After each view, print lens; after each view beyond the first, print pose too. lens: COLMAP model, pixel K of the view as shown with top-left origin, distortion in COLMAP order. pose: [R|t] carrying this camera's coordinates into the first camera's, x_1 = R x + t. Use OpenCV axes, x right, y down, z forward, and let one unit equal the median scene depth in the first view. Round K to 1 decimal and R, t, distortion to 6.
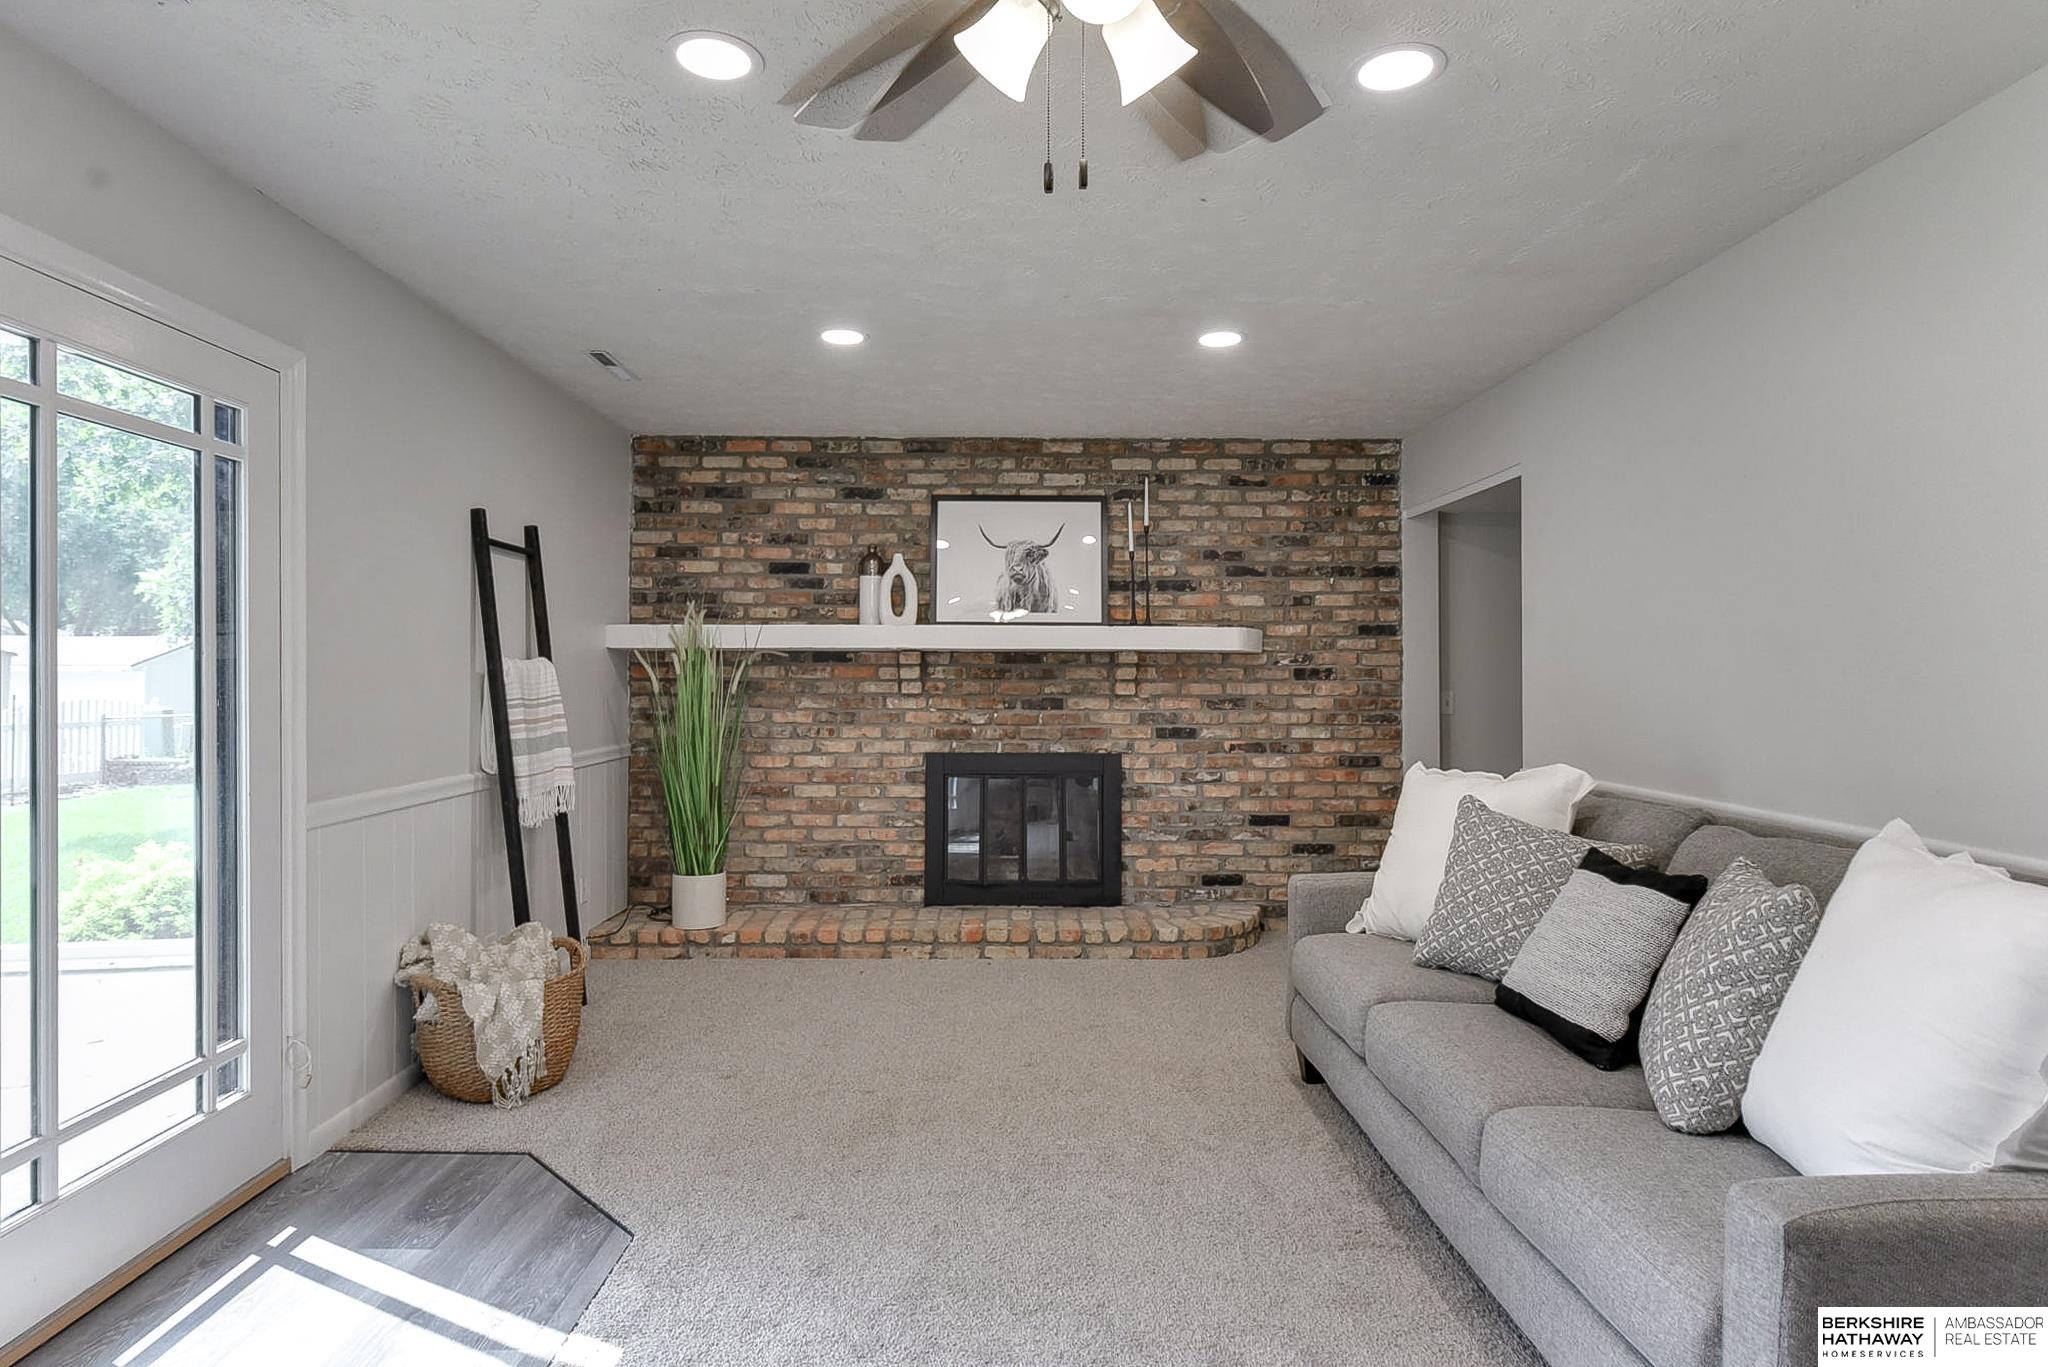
lens RADIAL K [[1088.6, 0, 1022.6], [0, 1088.6, 663.9], [0, 0, 1]] dist [0.001255, -0.001523]
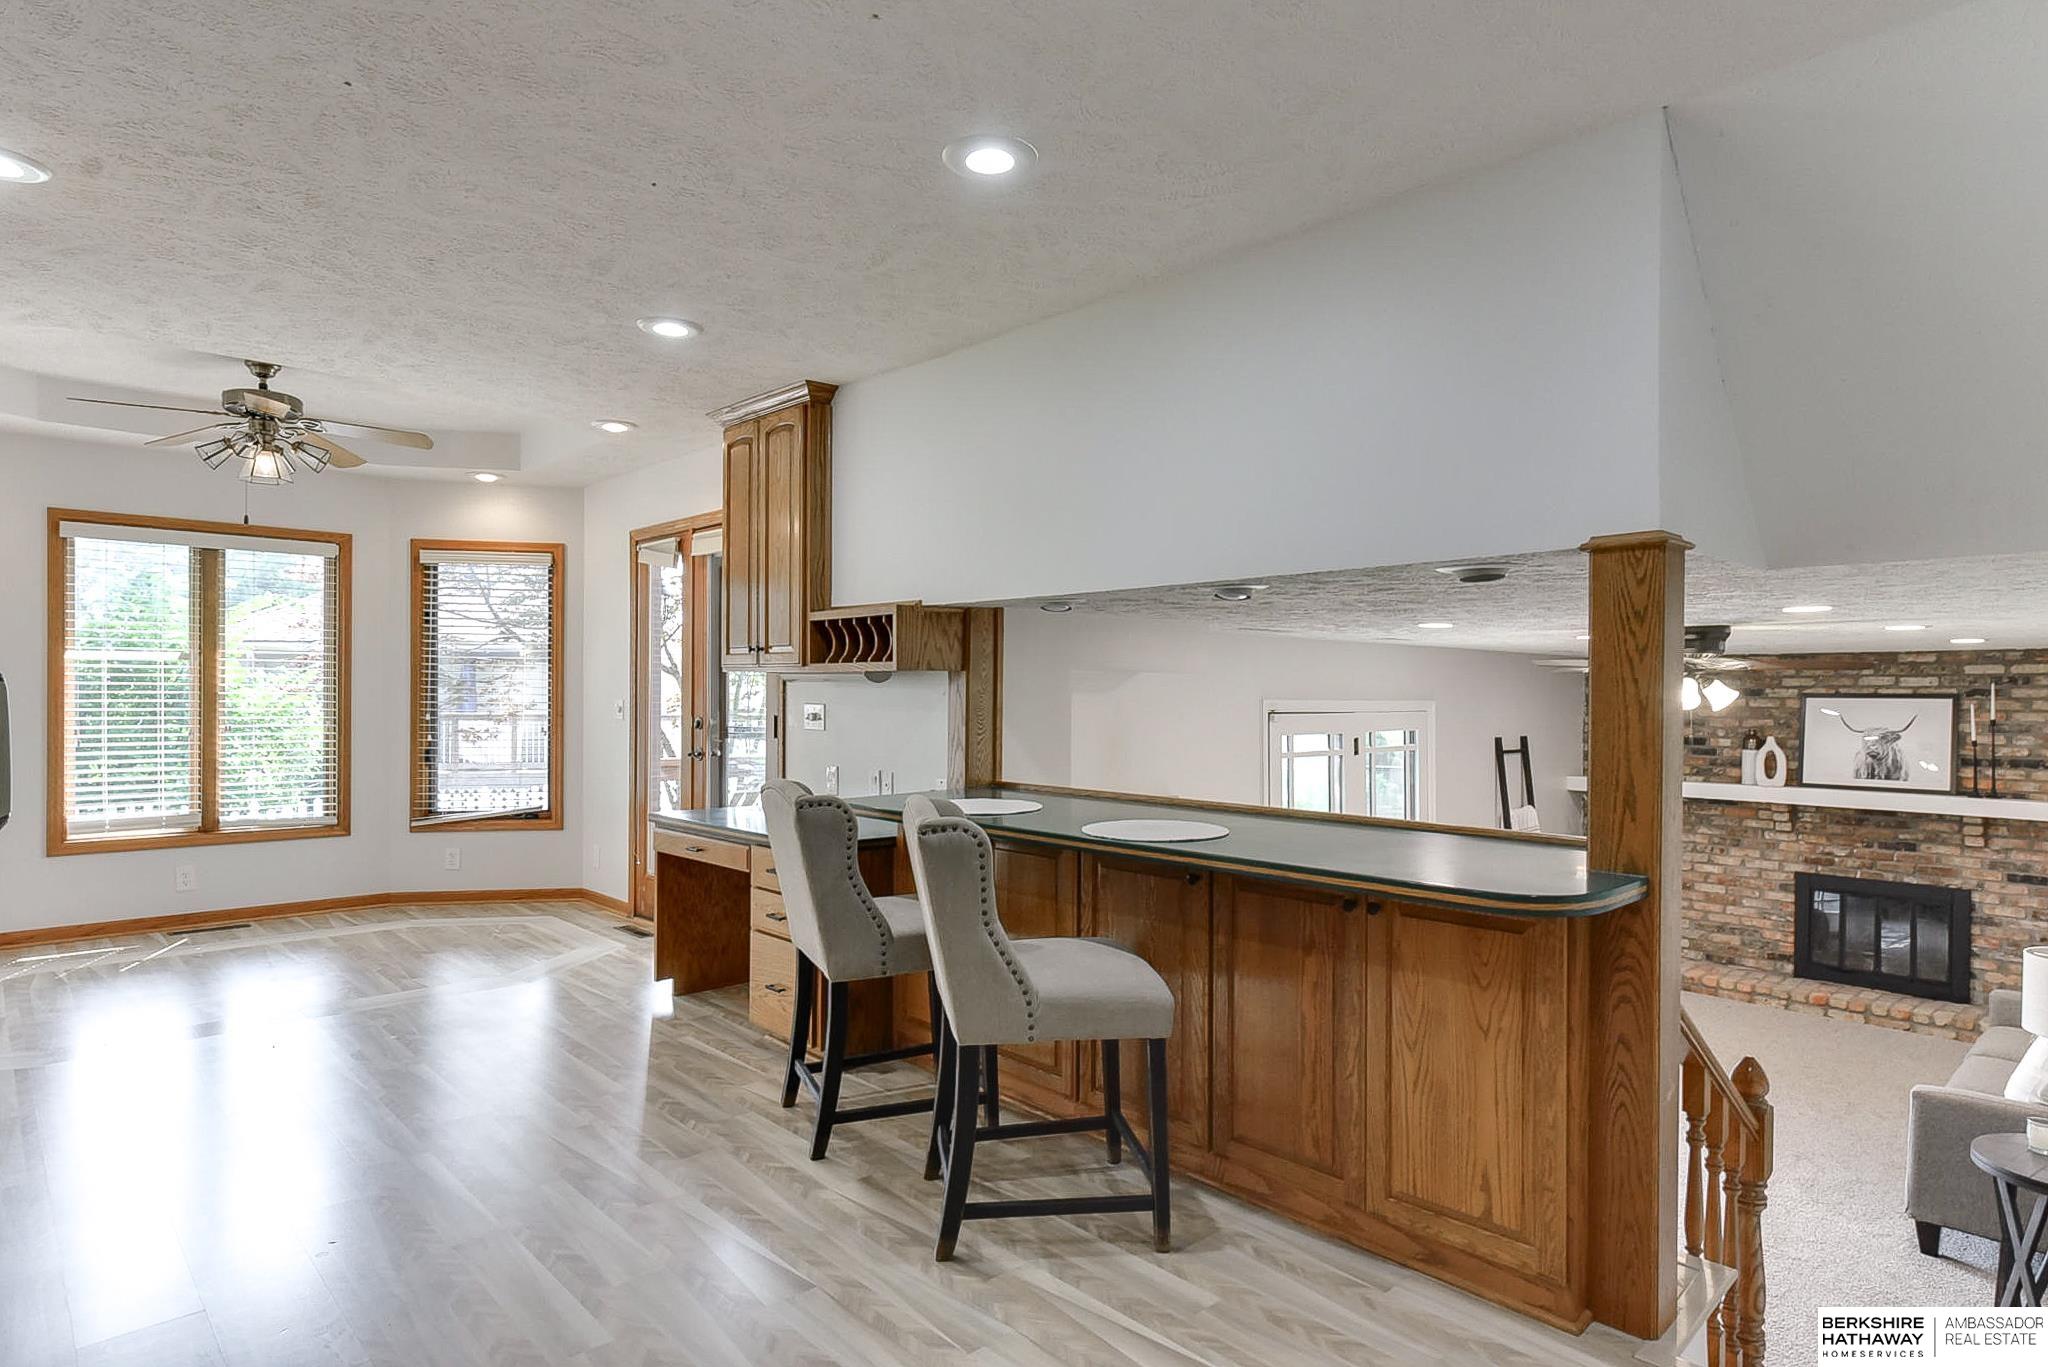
lens RADIAL K [[1128.1, 0, 1022.0], [0, 1128.1, 694.2], [0, 0, 1]] dist [0.012299, -0.004036]
pose [[0.669522, 0.001042, -0.742791, 0.343852], [0.005388, 0.999966, 0.006259, -0.170524], [0.742772, -0.008193, 0.669494, -0.779447]]
